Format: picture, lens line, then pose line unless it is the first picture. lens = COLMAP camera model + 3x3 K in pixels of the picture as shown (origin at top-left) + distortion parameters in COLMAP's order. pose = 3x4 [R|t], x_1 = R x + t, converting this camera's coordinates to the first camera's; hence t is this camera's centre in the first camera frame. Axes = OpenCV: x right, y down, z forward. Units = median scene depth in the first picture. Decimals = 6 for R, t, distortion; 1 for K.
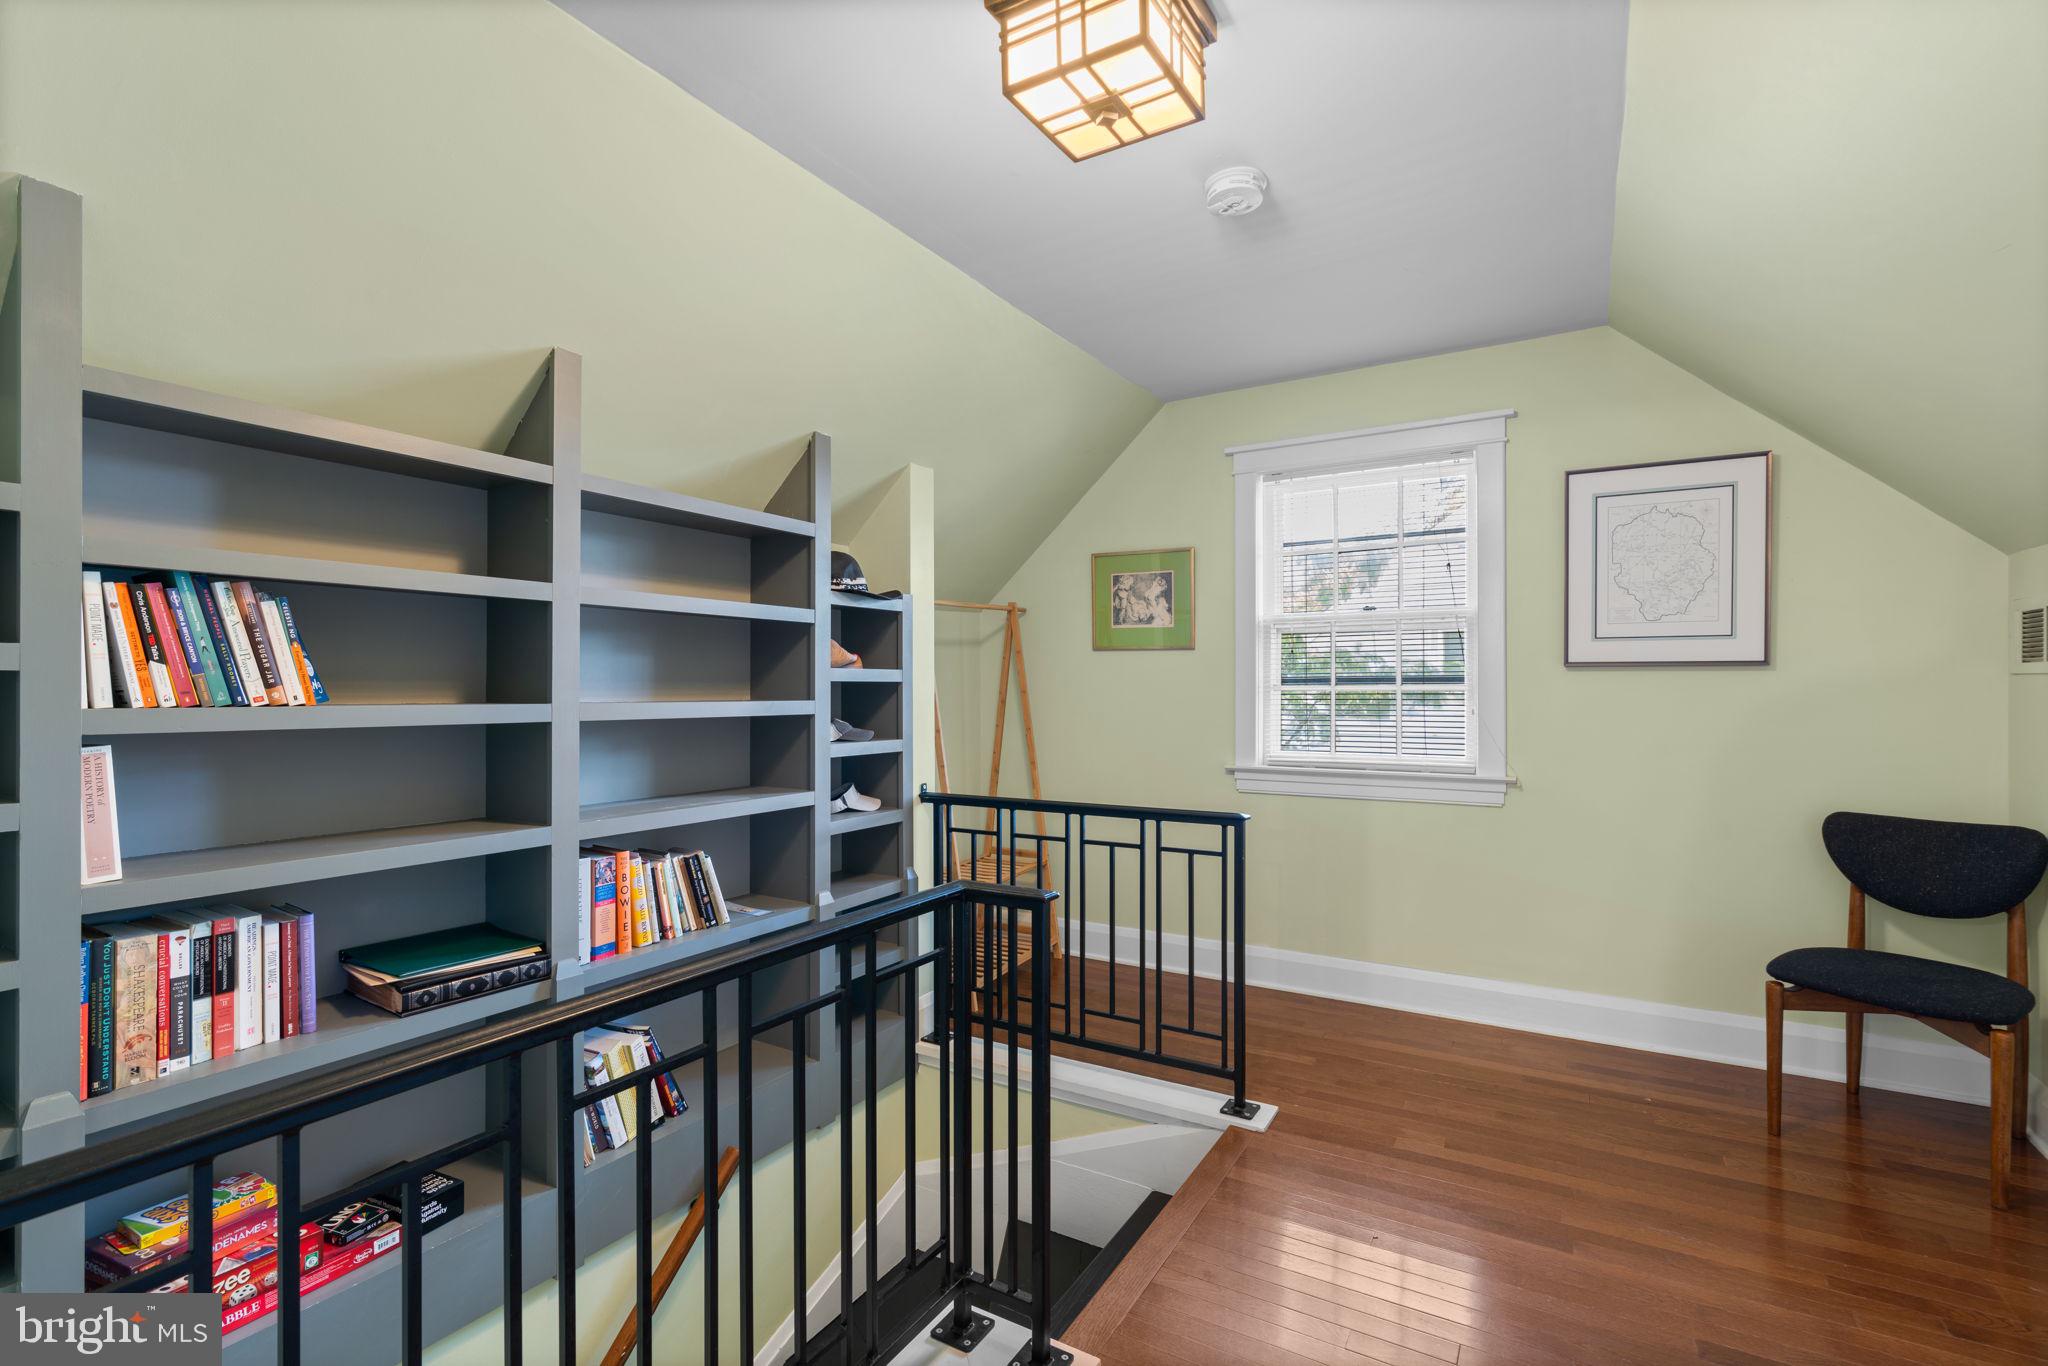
lens RADIAL K [[937.1, 0, 1023.6], [0, 937.1, 689.2], [0, 0, 1]] dist [-0.004538, 0.000934]
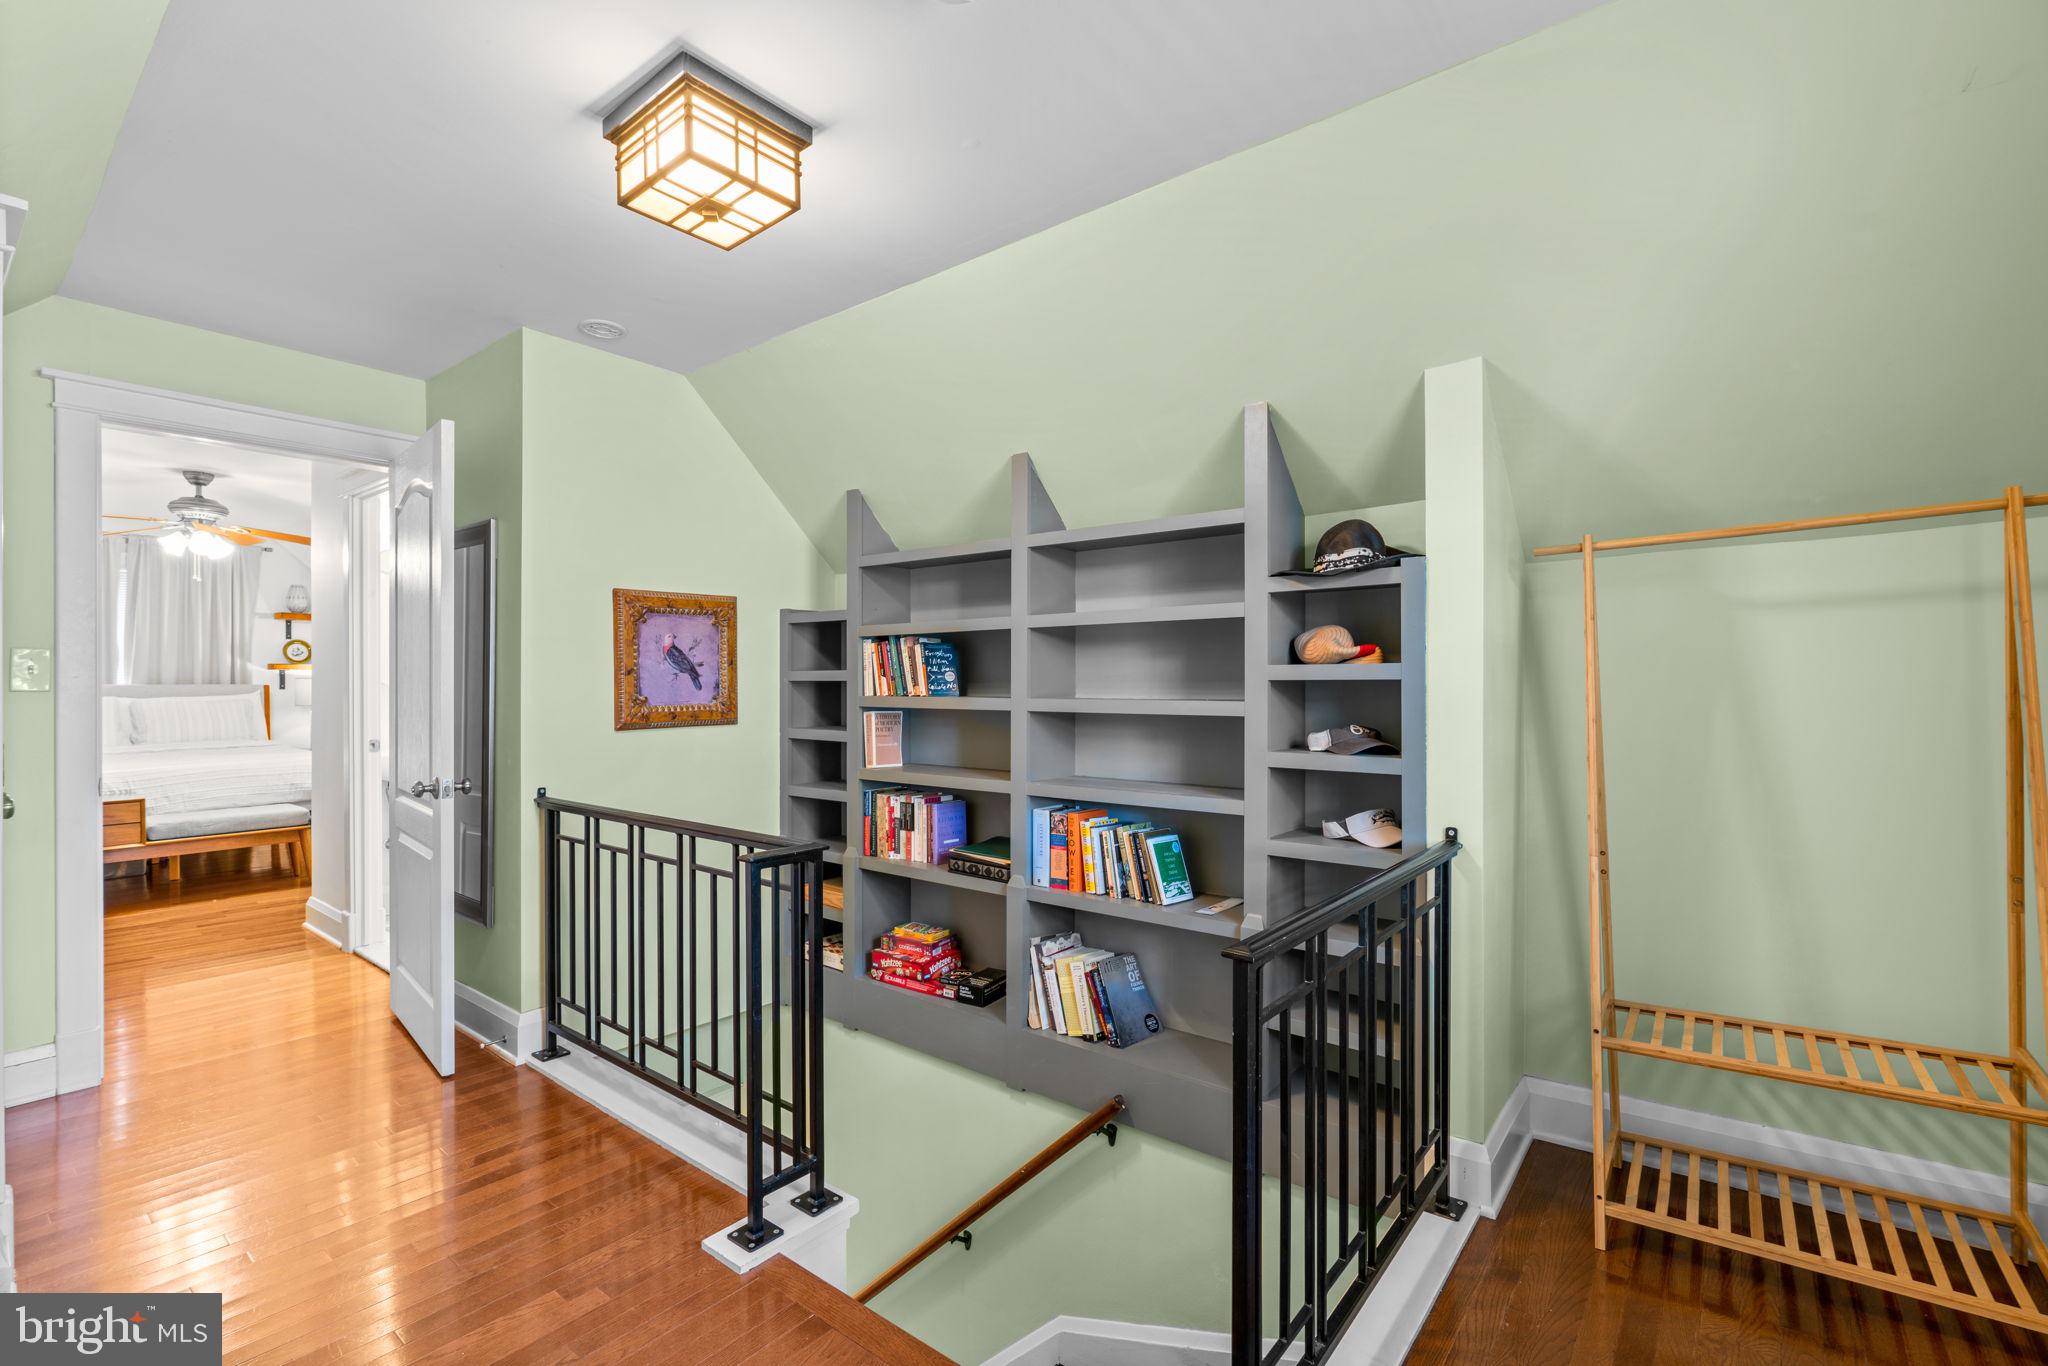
lens RADIAL K [[937.1, 0, 1022.6], [0, 937.1, 684.3], [0, 0, 1]] dist [-0.004538, 0.000934]
pose [[-0.145568, -0.003097, -0.989343, 1.168093], [-0.002455, 0.999993, -0.002769, -0.001999], [0.989345, 0.002025, -0.145575, 1.503221]]
